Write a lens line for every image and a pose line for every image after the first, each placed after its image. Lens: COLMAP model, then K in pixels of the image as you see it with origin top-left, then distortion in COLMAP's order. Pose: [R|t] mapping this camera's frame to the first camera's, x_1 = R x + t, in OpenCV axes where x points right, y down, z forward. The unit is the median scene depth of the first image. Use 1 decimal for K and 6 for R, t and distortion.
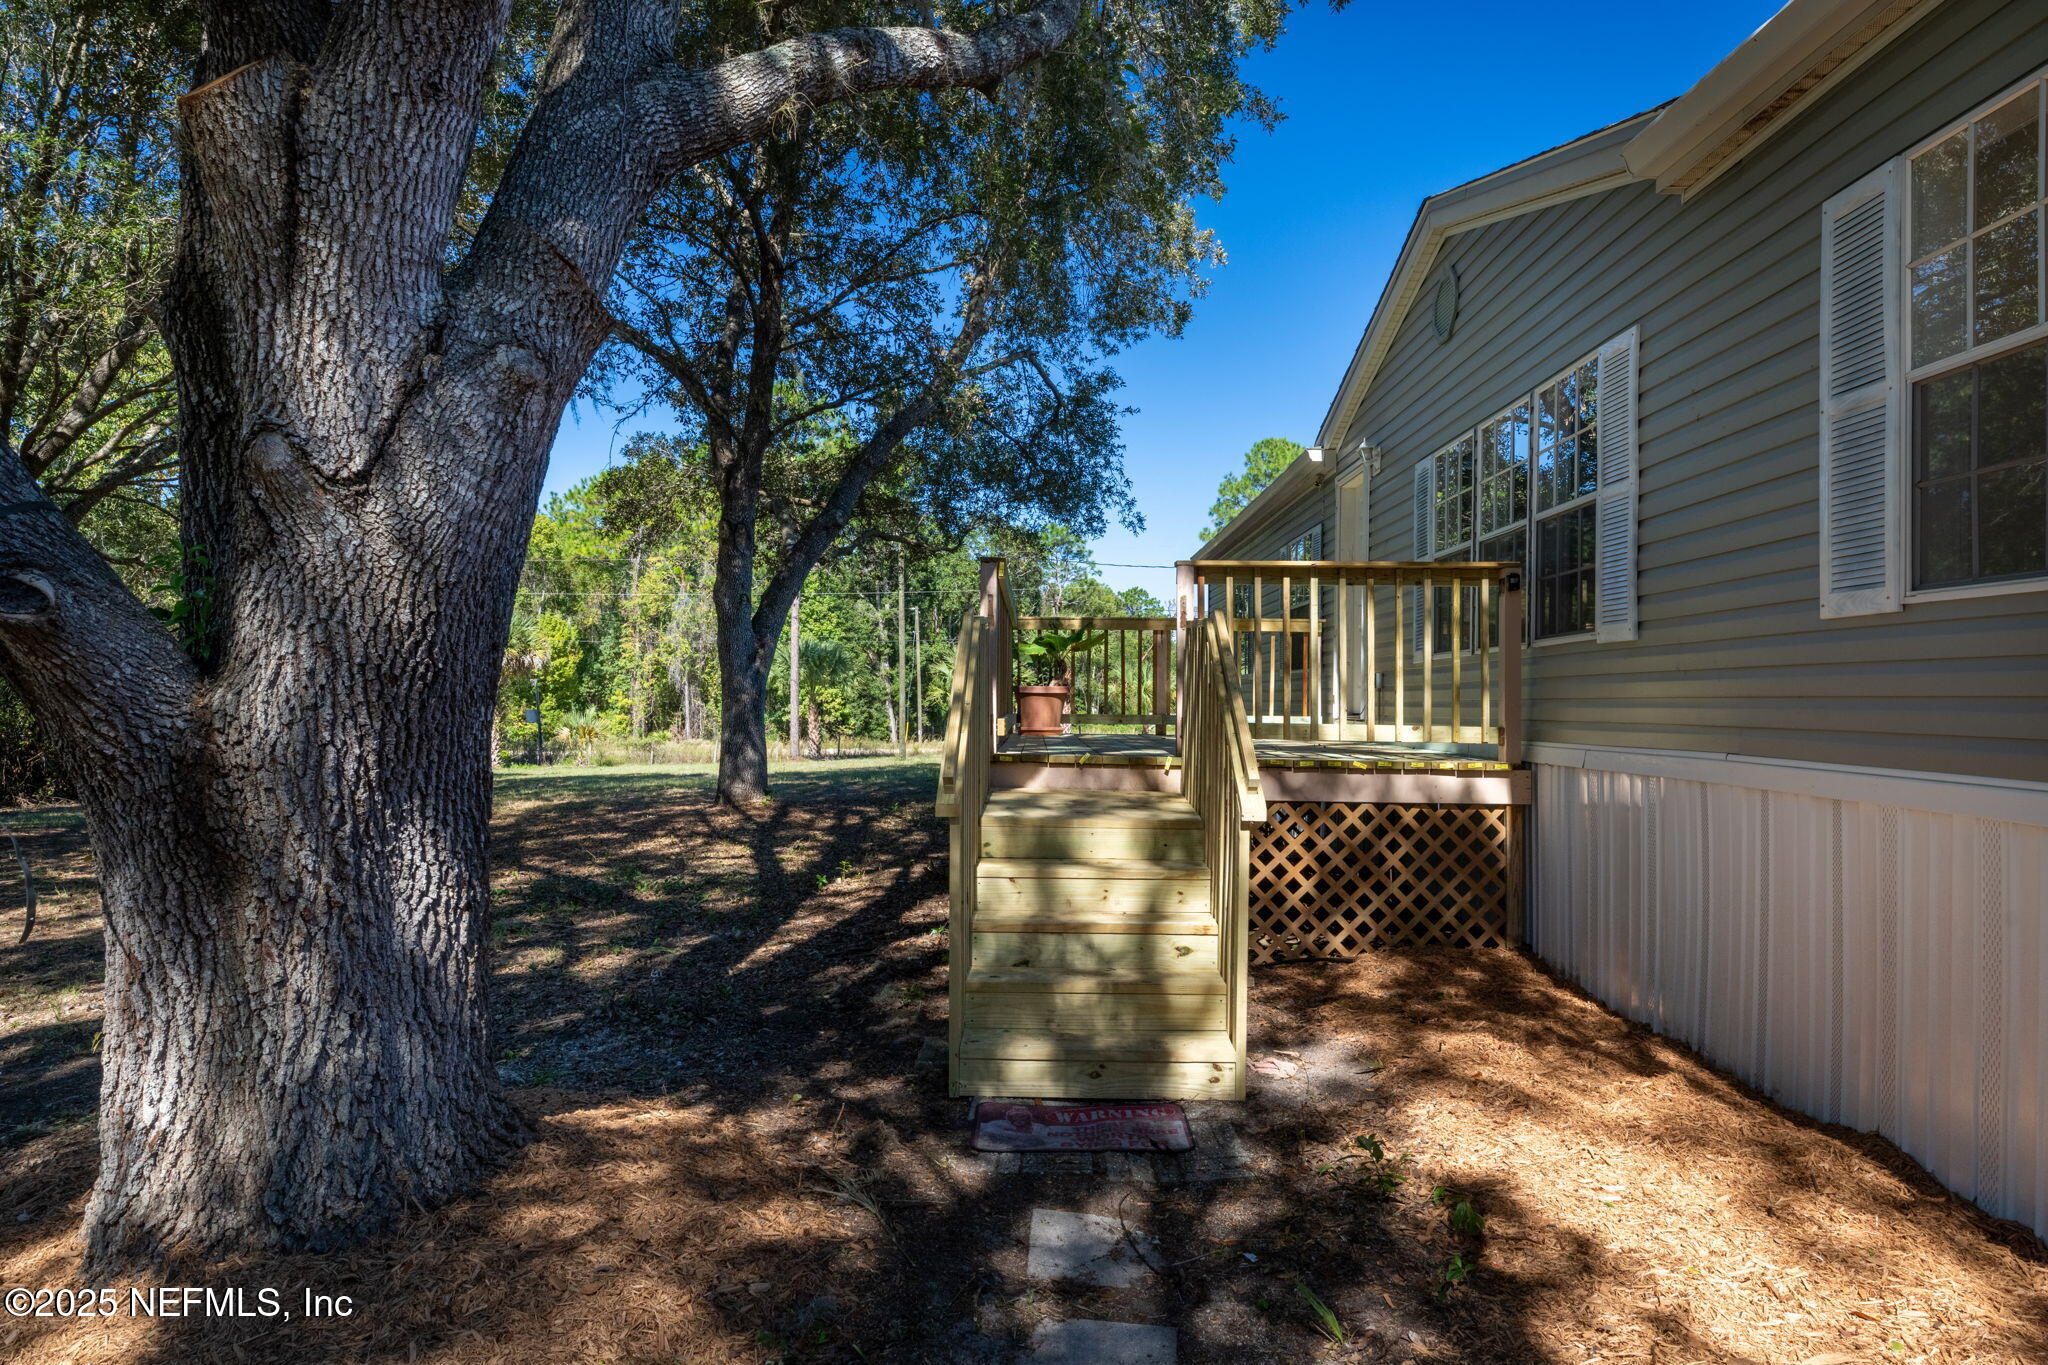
lens RADIAL K [[1248.7, 0, 1024.0], [0, 1248.7, 682.5], [0, 0, 1]] dist [-0.000509, -0.001251]
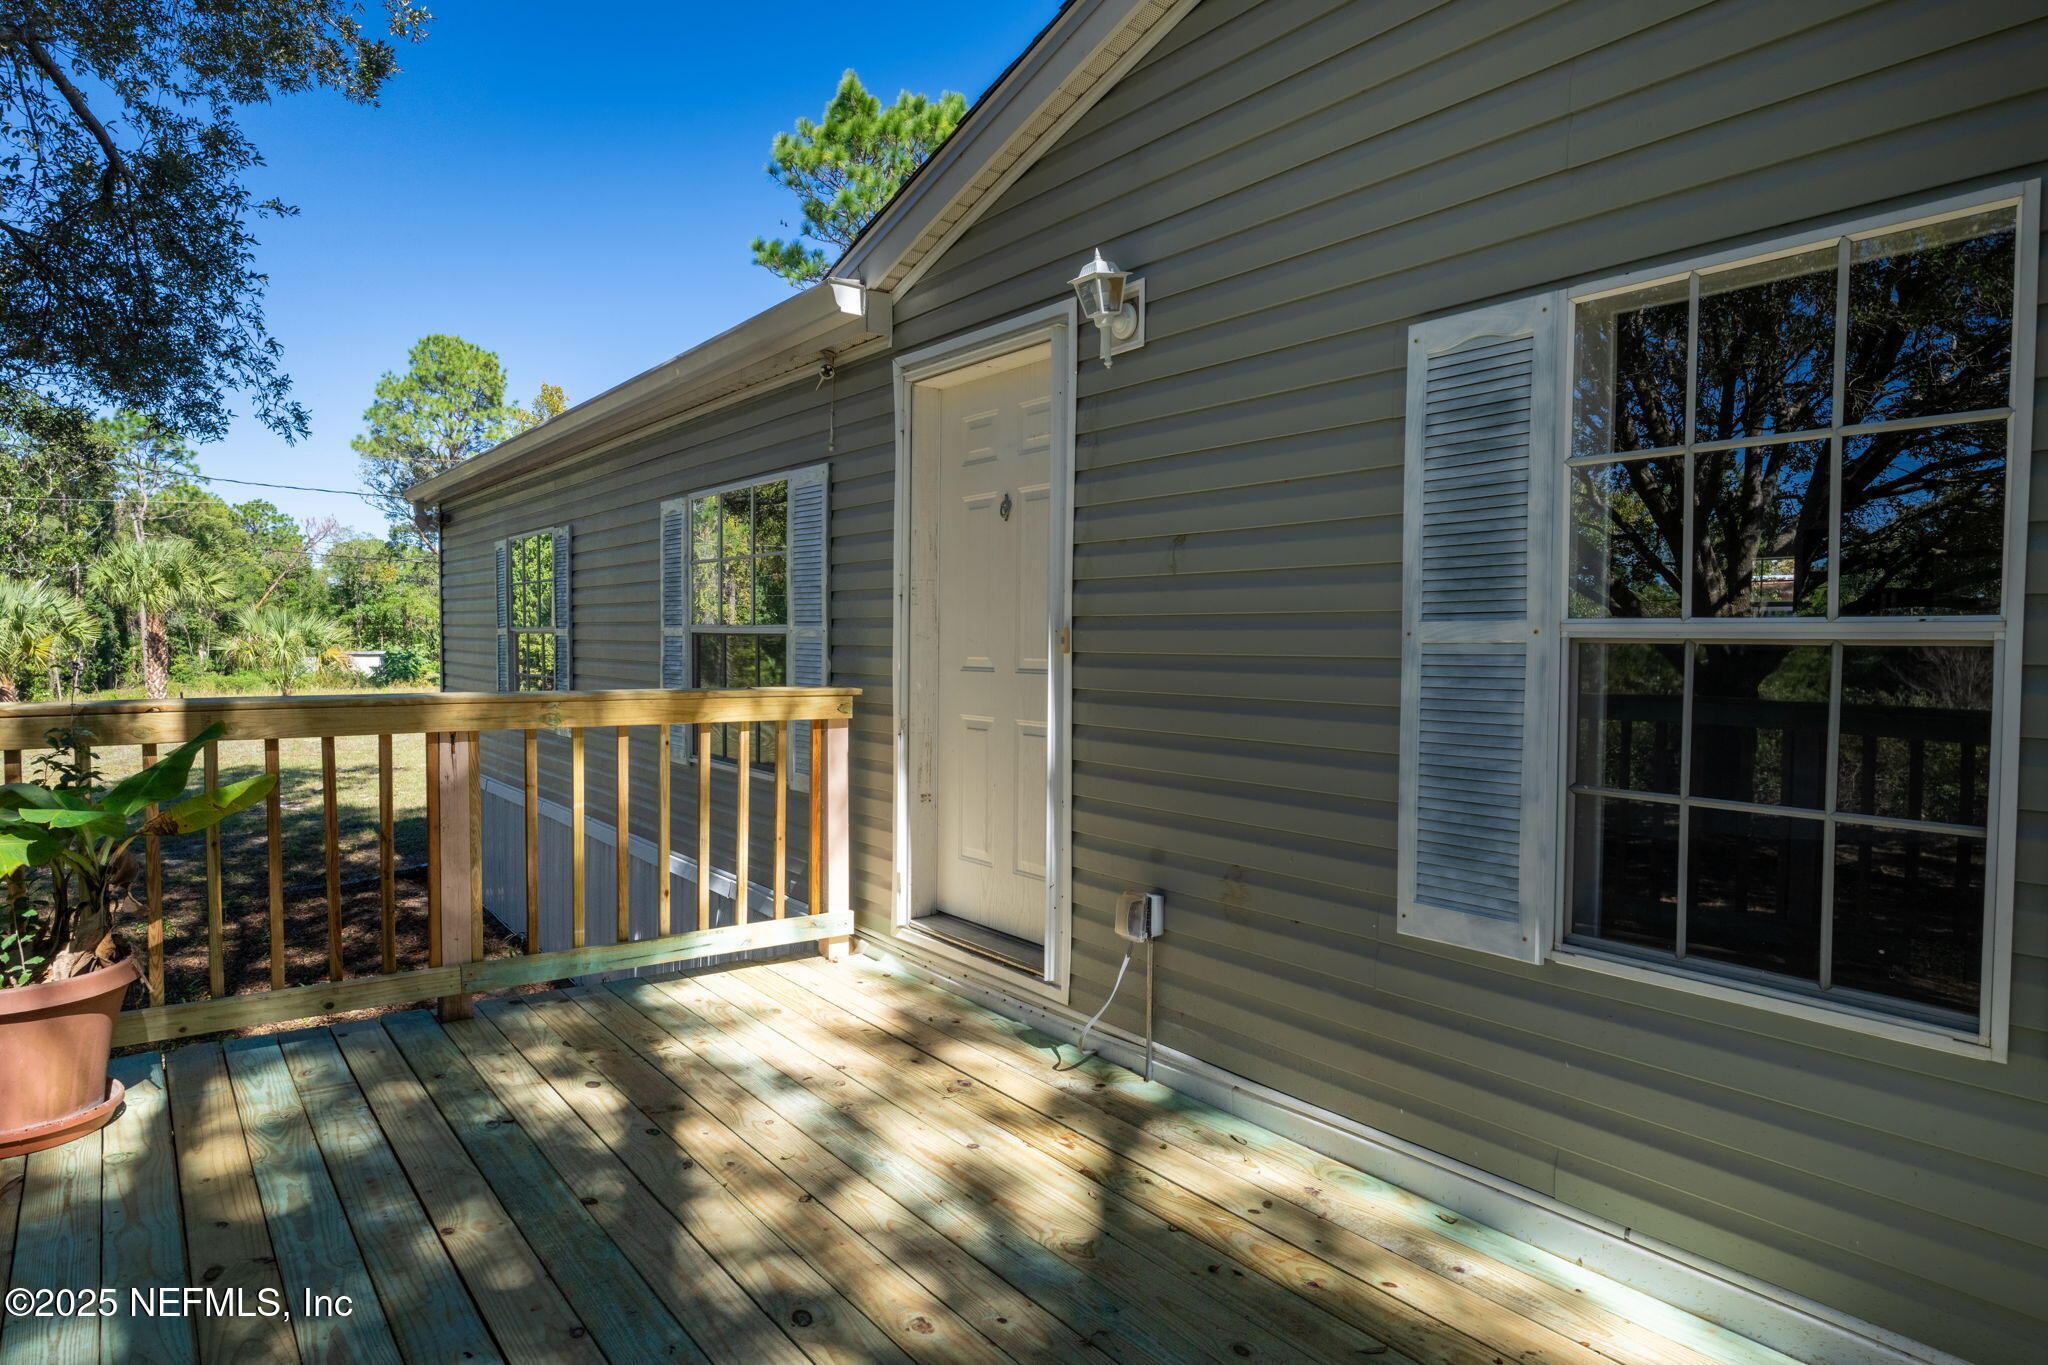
lens RADIAL K [[1248.7, 0, 1024.0], [0, 1248.7, 682.5], [0, 0, 1]] dist [-0.000509, -0.001251]
pose [[0.802932, -0.027412, 0.595440, 0.016301], [-0.006688, 0.998465, 0.054984, -0.042082], [-0.596033, -0.048130, 0.801516, 0.341043]]
